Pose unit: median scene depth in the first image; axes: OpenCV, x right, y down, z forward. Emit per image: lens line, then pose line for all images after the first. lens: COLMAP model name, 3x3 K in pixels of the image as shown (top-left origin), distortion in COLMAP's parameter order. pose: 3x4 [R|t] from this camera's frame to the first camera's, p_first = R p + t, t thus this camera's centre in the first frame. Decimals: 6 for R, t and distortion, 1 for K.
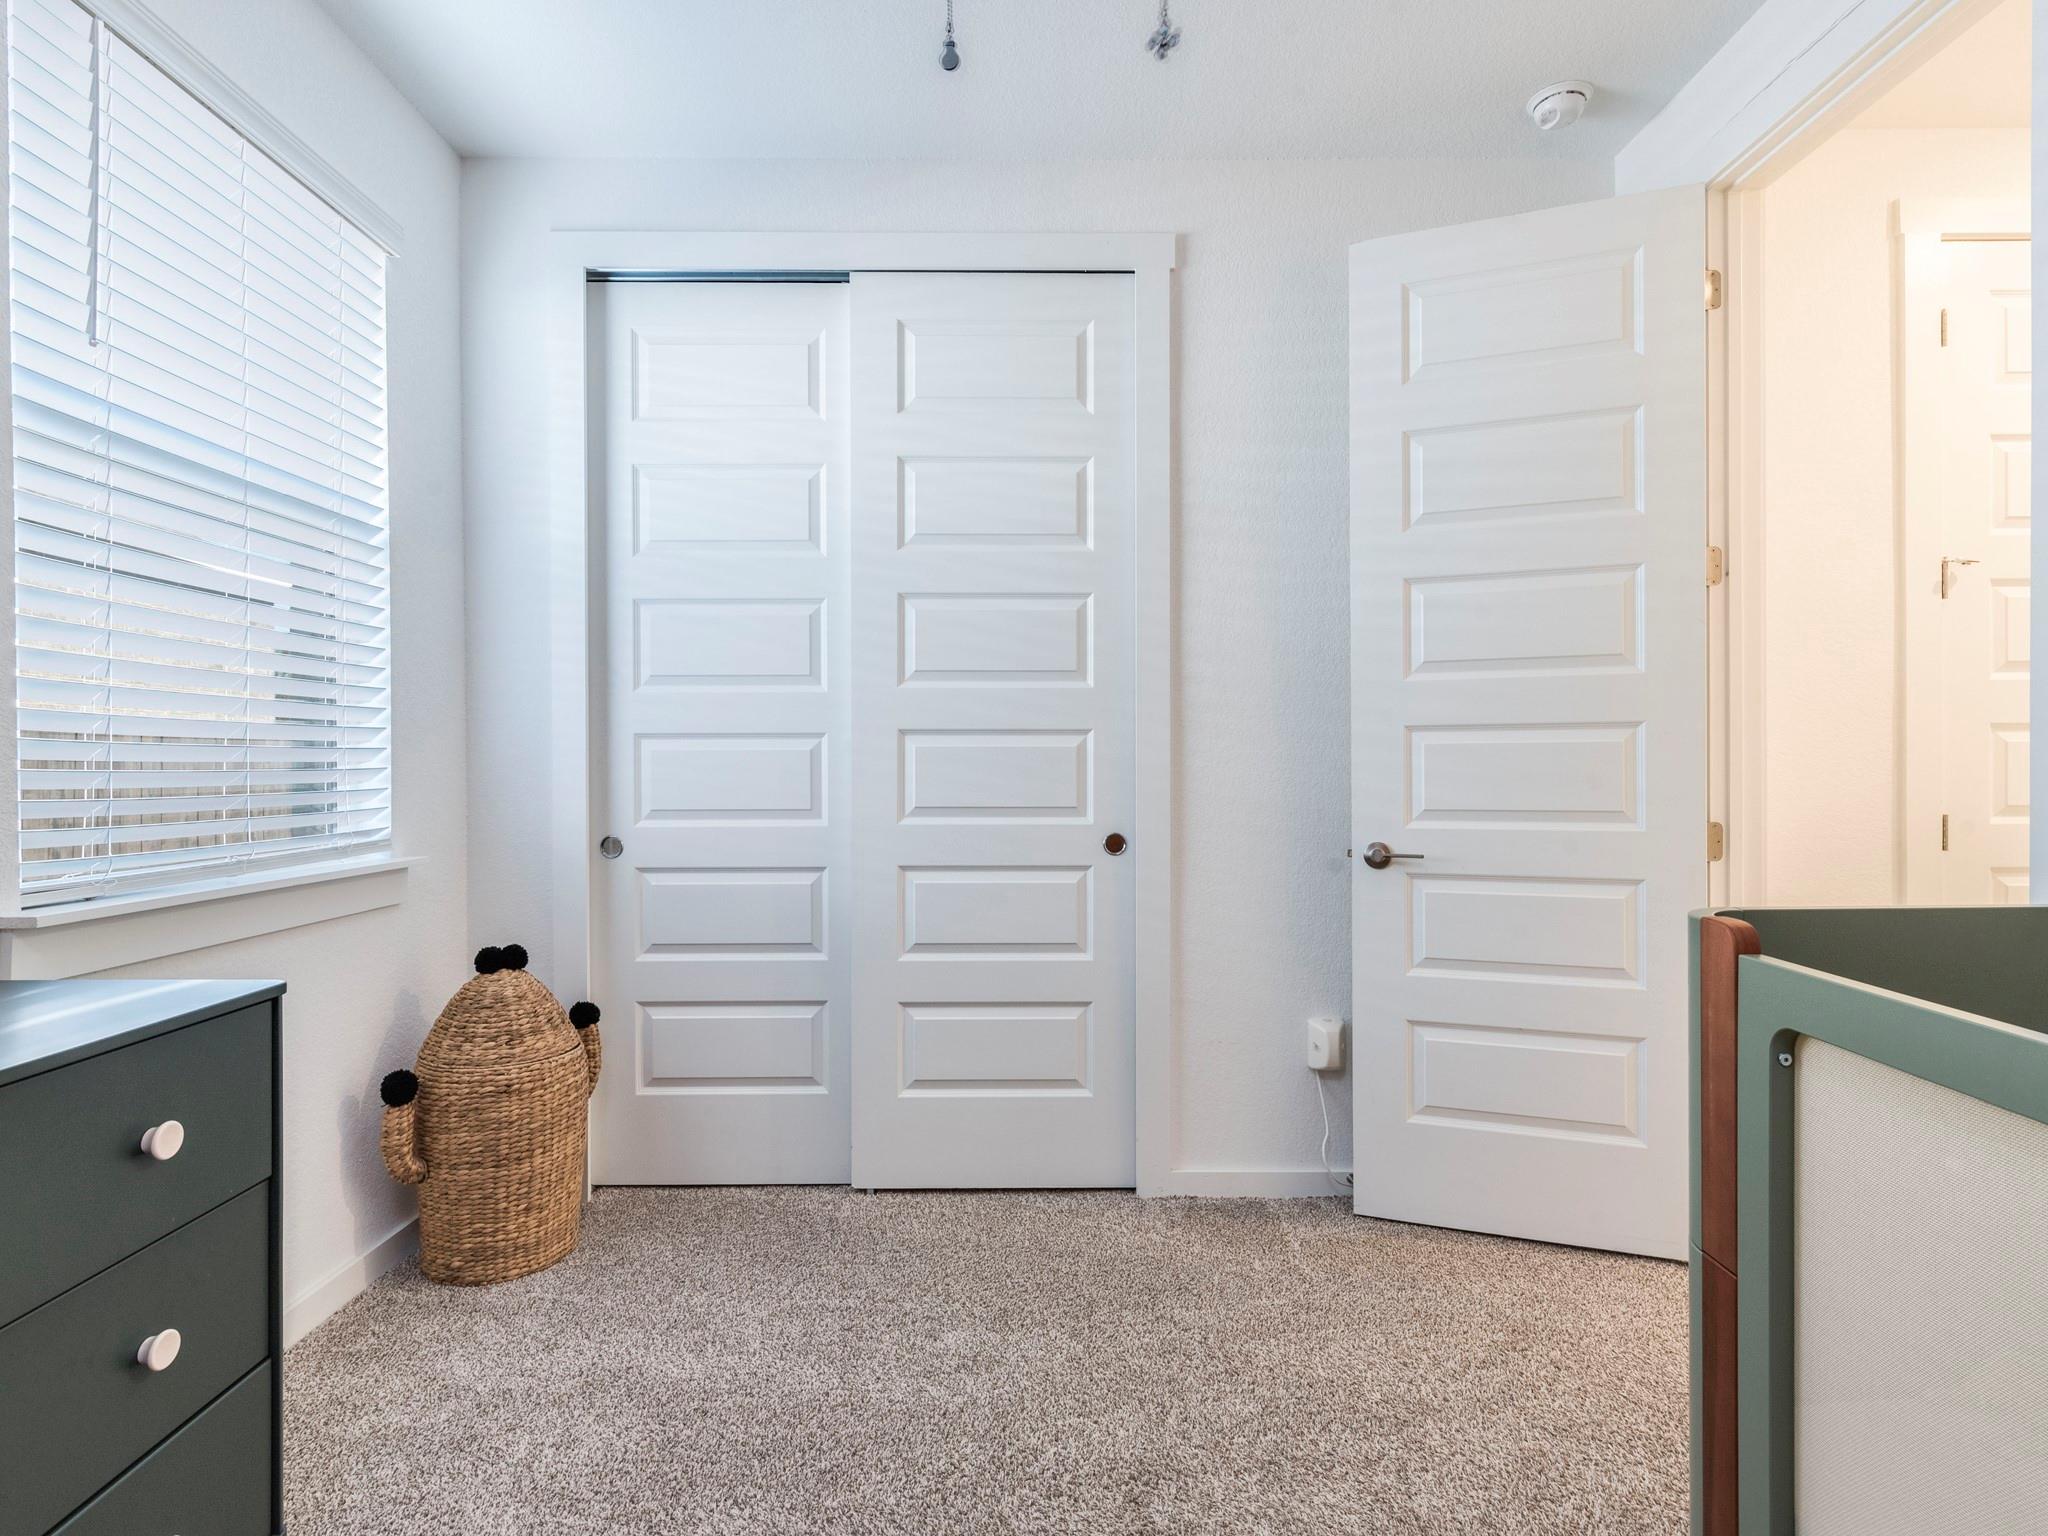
lens RADIAL K [[1011.0, 0, 1023.7], [0, 1011.0, 780.4], [0, 0, 1]] dist [0.006336, -0.001868]
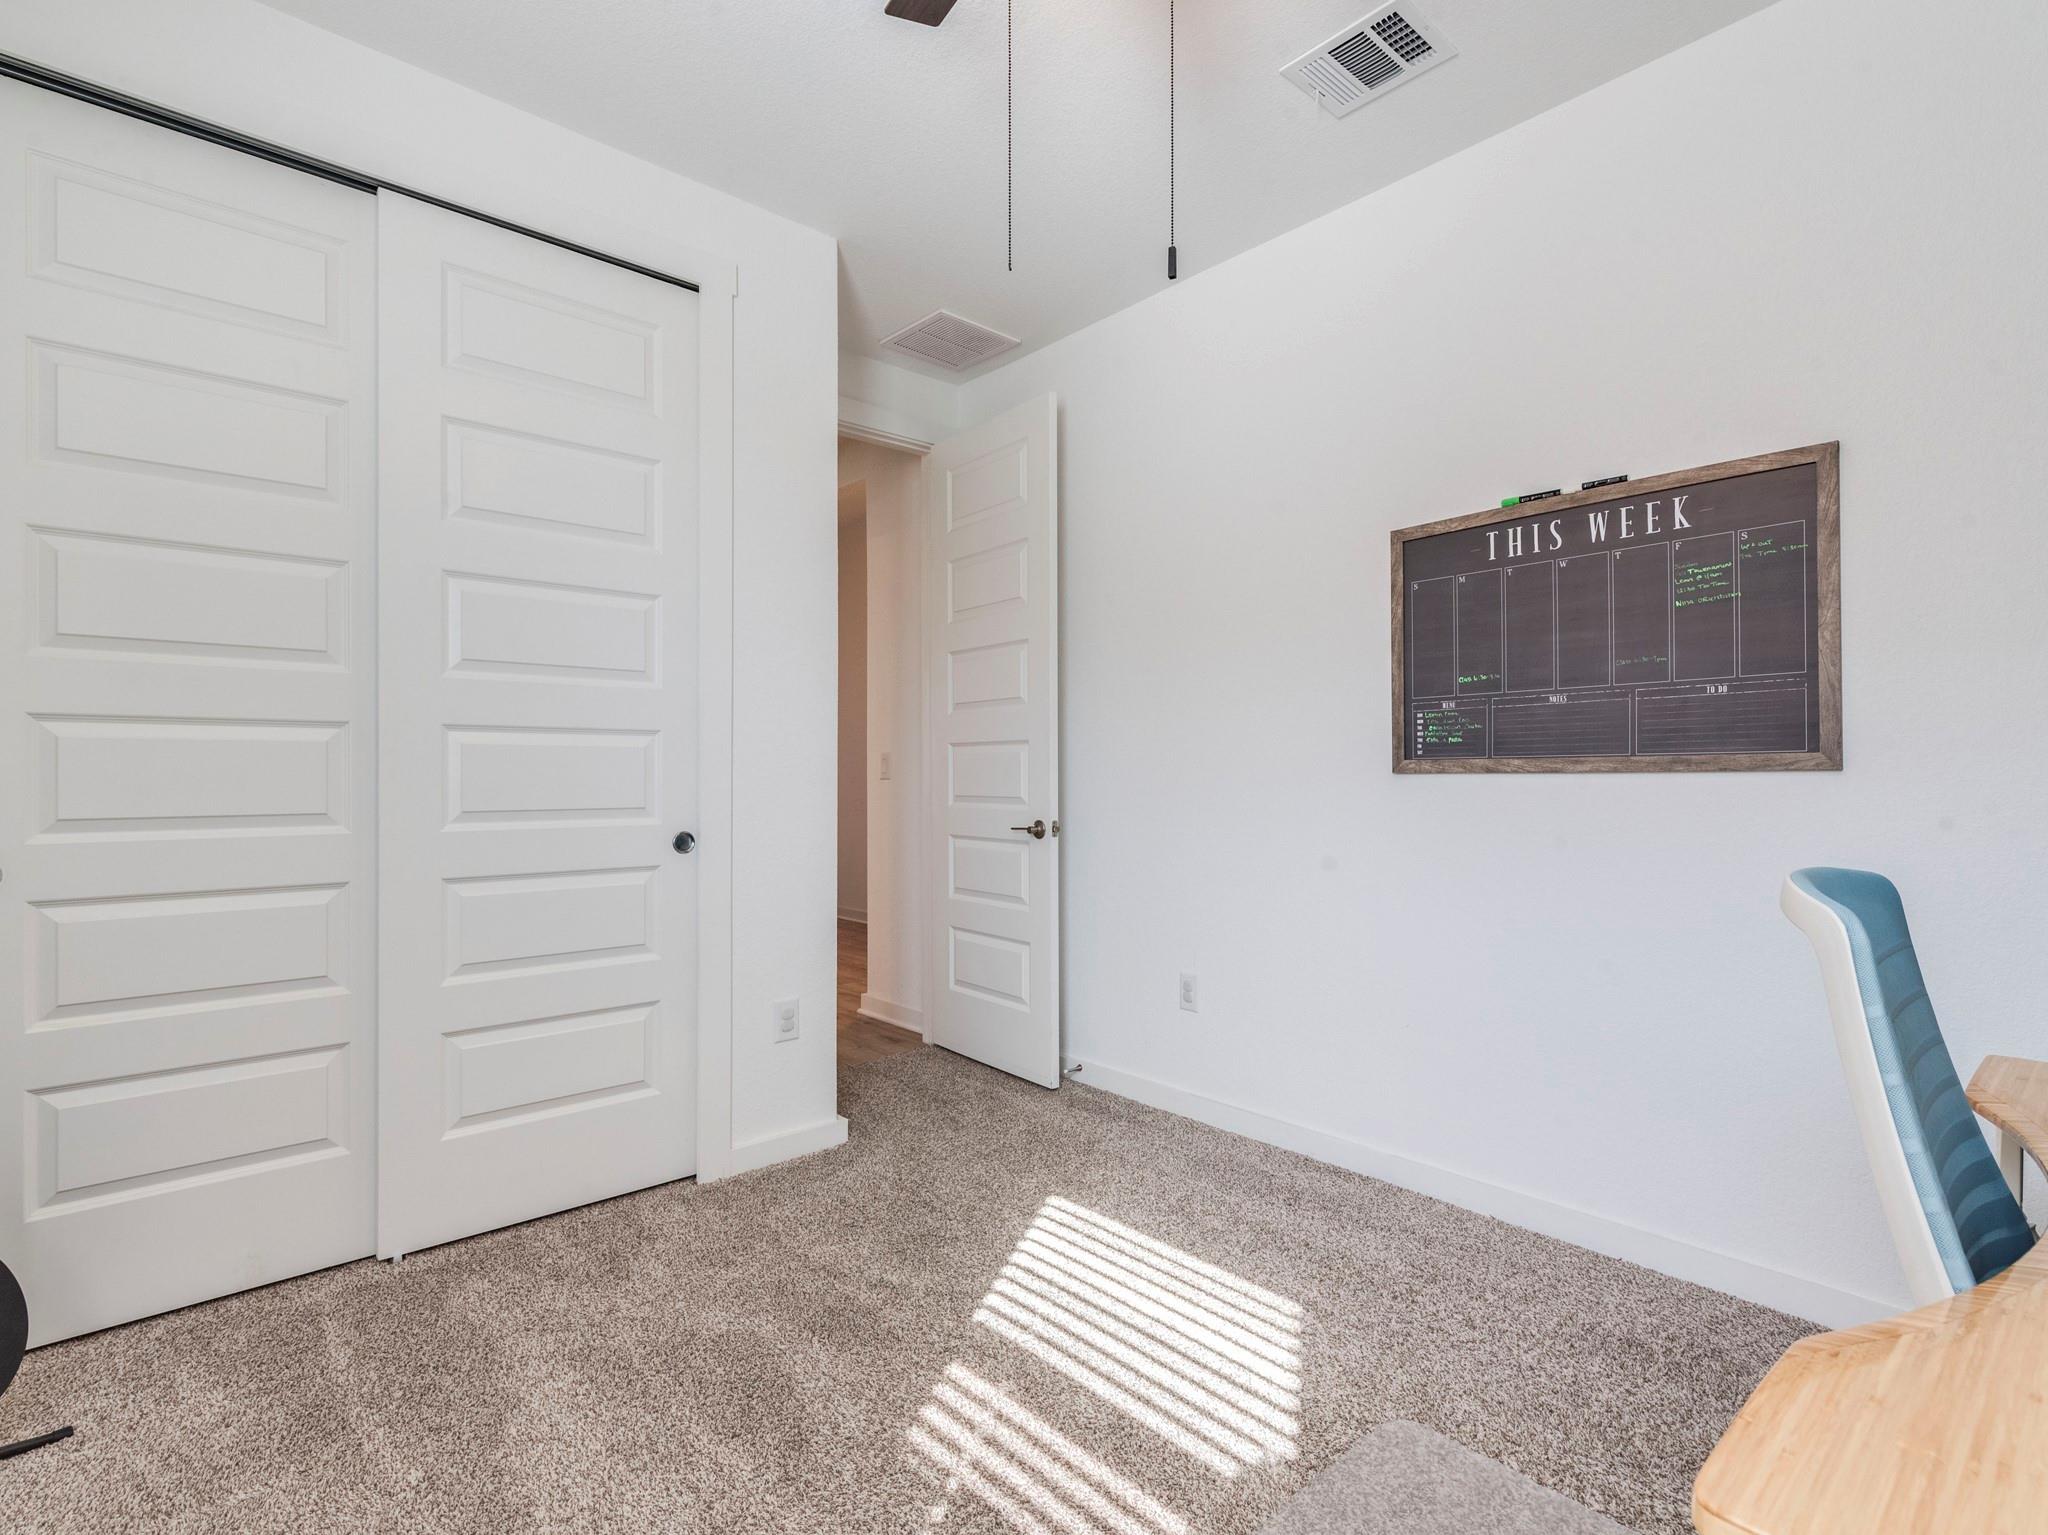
lens RADIAL K [[1011.0, 0, 1042.7], [0, 1011.0, 774.7], [0, 0, 1]] dist [0.006336, -0.001868]
pose [[0.742194, 0.008367, 0.670132, -0.325854], [-0.003035, 0.999954, -0.009124, 0.001791], [-0.670178, 0.004738, 0.742186, -0.007003]]
